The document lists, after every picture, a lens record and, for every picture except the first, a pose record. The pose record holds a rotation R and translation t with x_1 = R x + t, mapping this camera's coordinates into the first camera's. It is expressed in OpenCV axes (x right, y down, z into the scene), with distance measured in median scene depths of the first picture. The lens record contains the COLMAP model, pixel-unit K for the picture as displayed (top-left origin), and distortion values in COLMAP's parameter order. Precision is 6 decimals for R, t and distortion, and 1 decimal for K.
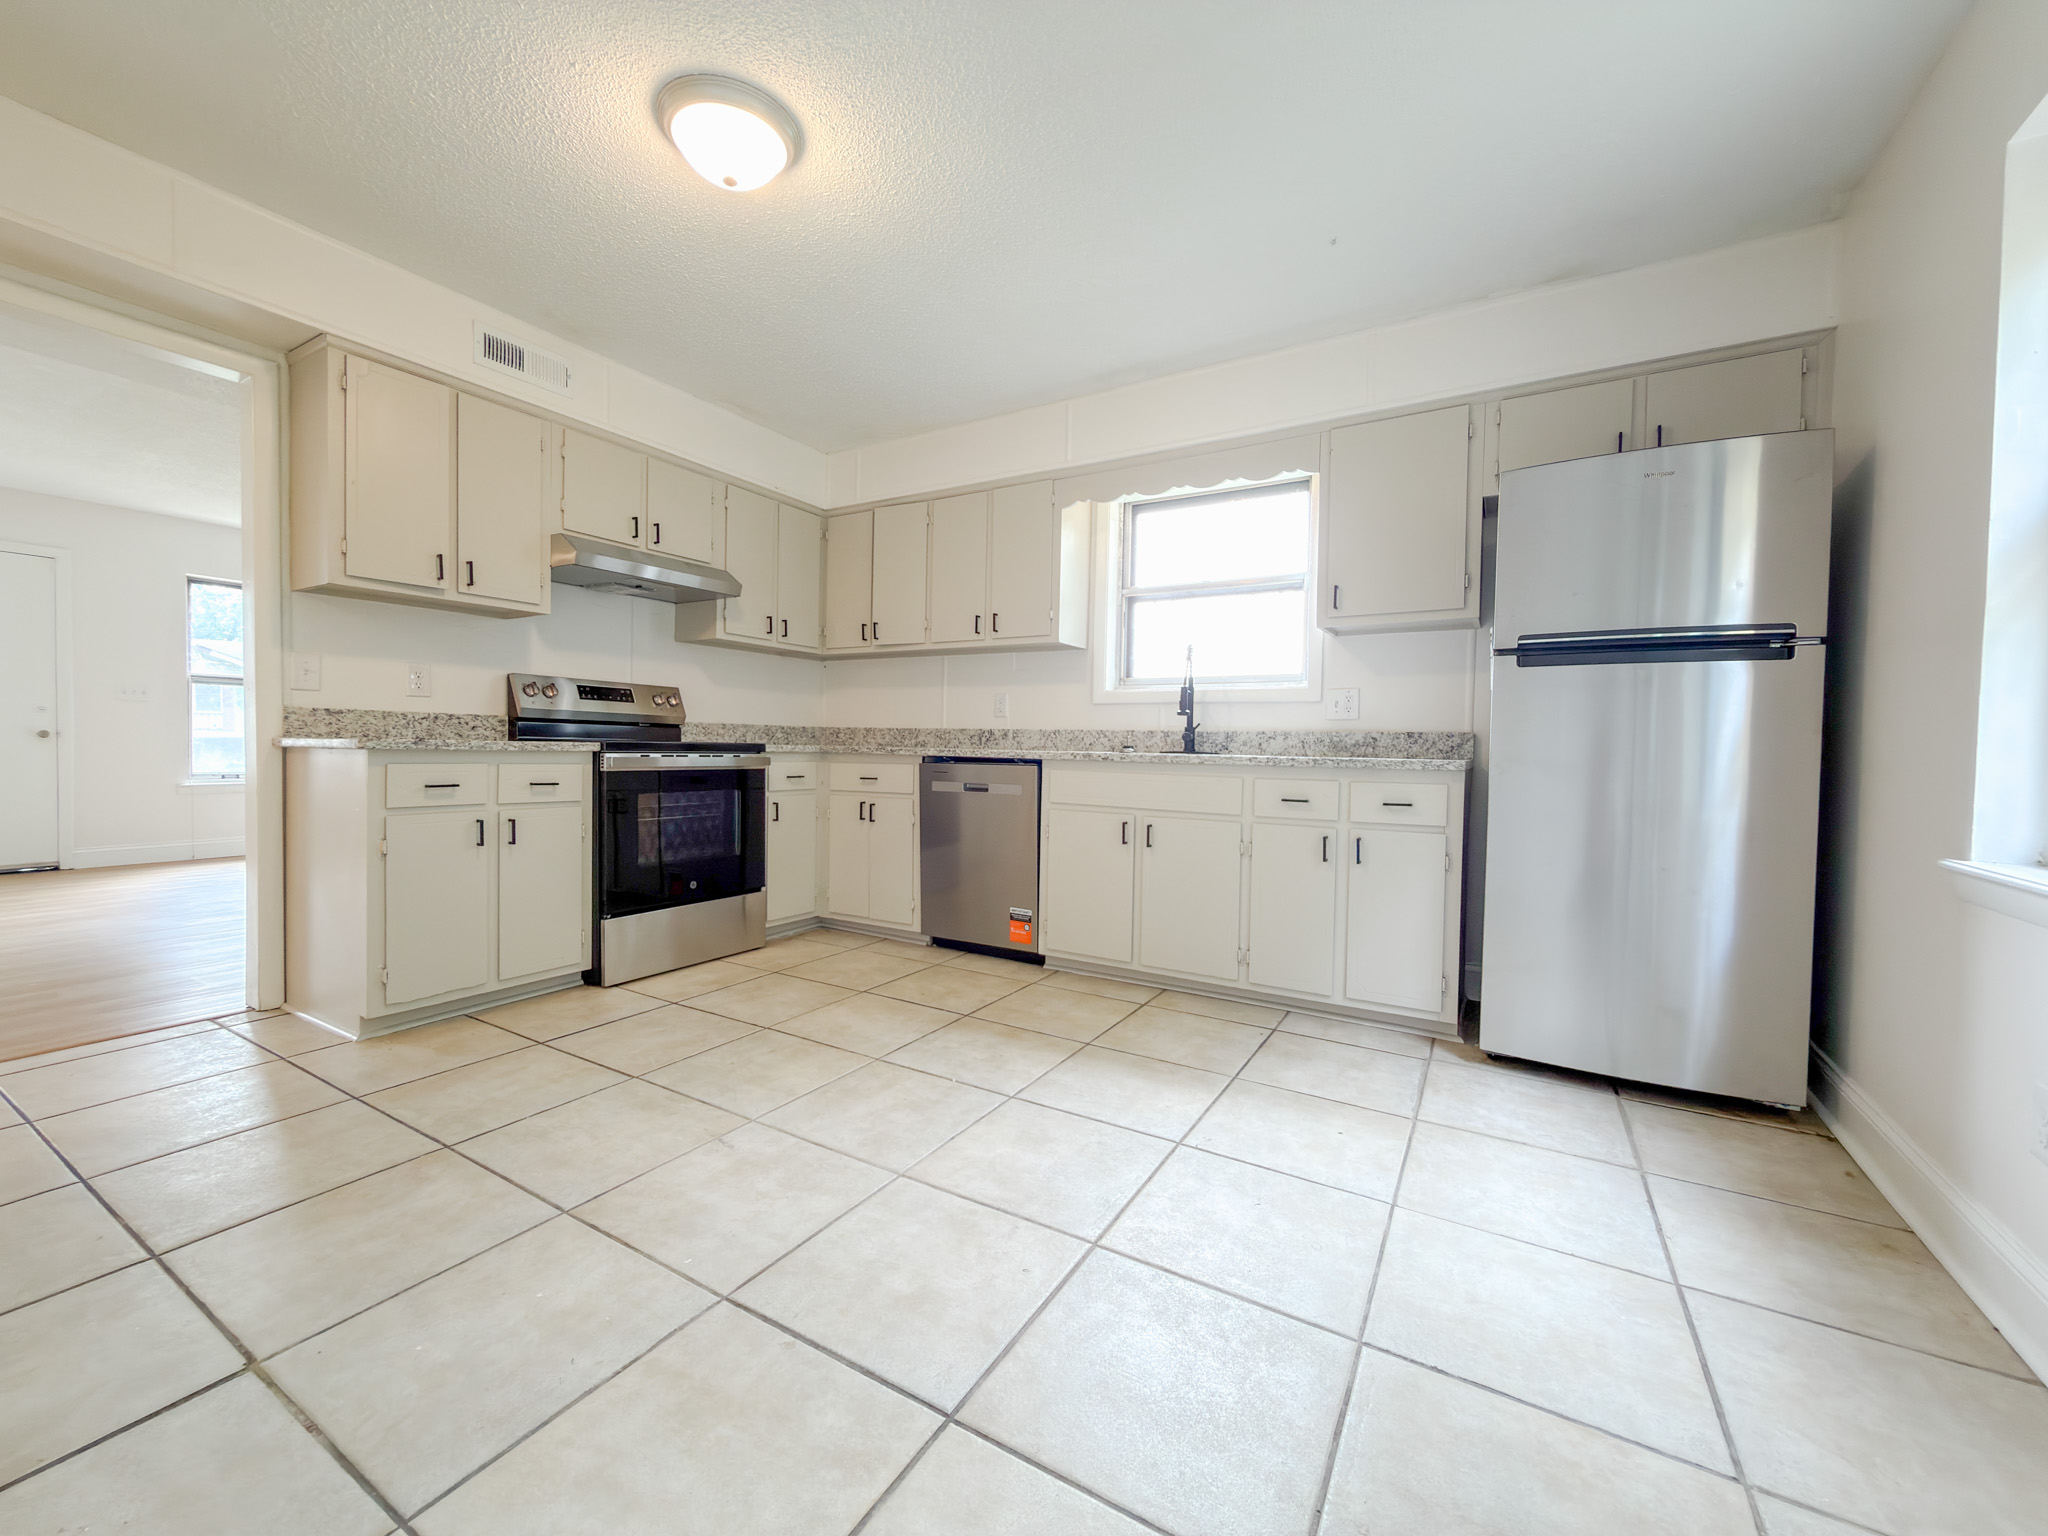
lens RADIAL K [[815.4, 0, 1024.3], [0, 815.4, 772.5], [0, 0, 1]] dist [-0.000396, 0.000342]
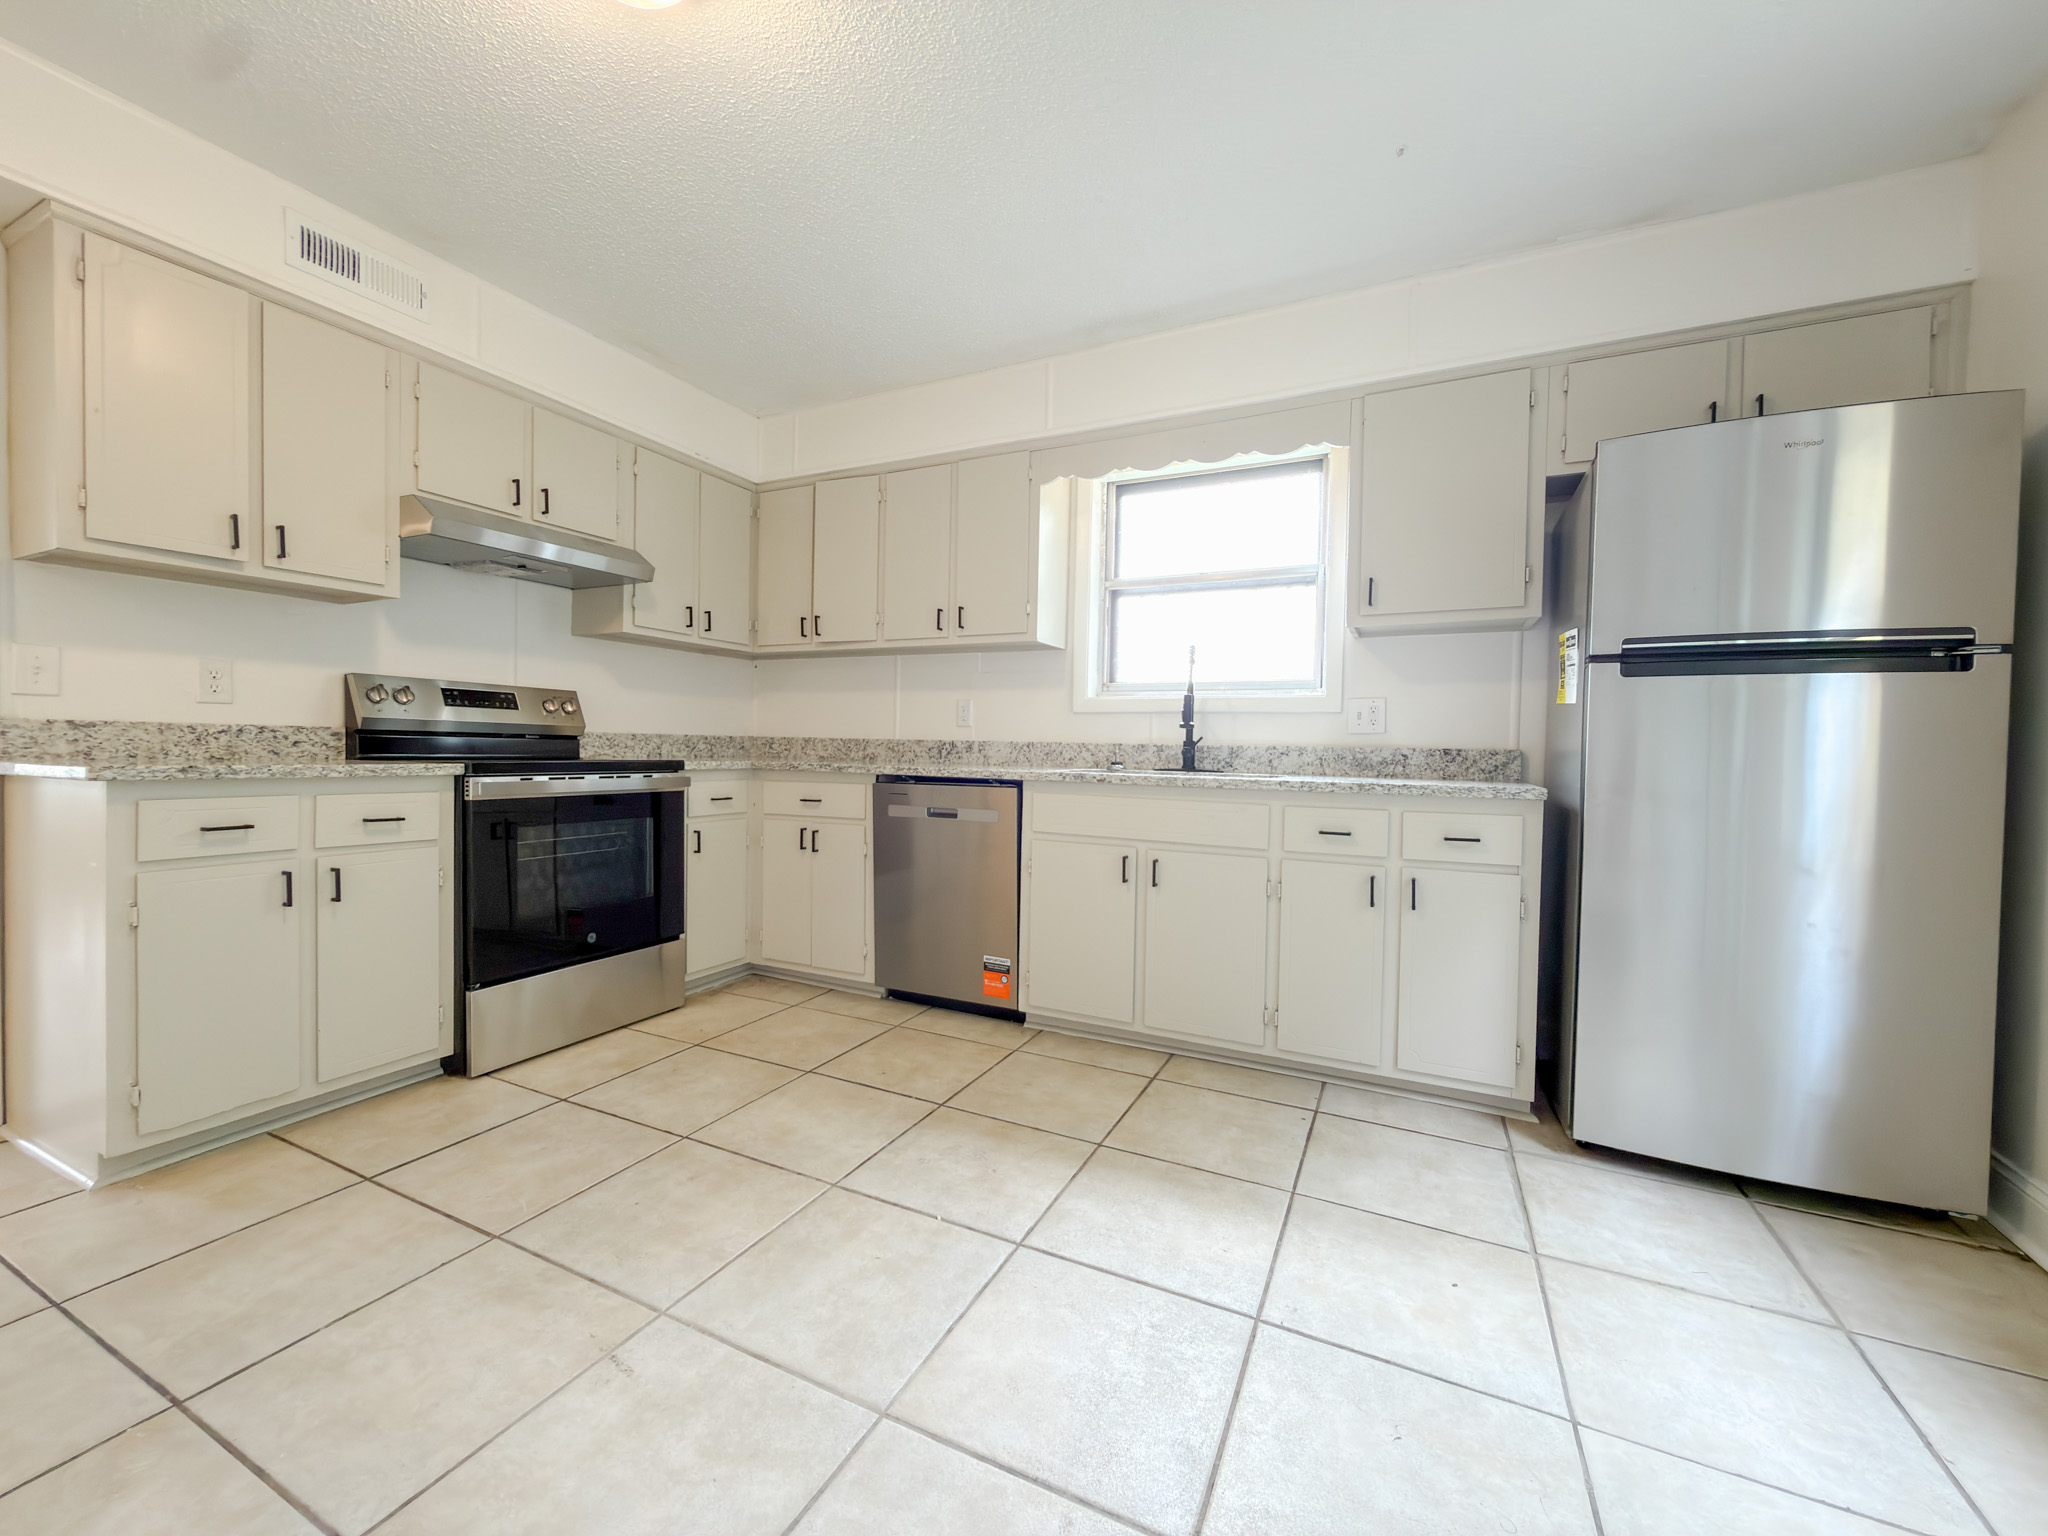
lens RADIAL K [[815.4, 0, 1021.4], [0, 815.4, 771.9], [0, 0, 1]] dist [-0.000396, 0.000342]
pose [[0.996733, -0.002013, 0.080737, -0.056438], [0.002036, 0.999998, -0.000199, -0.029133], [-0.080736, 0.000363, 0.996735, 0.192025]]
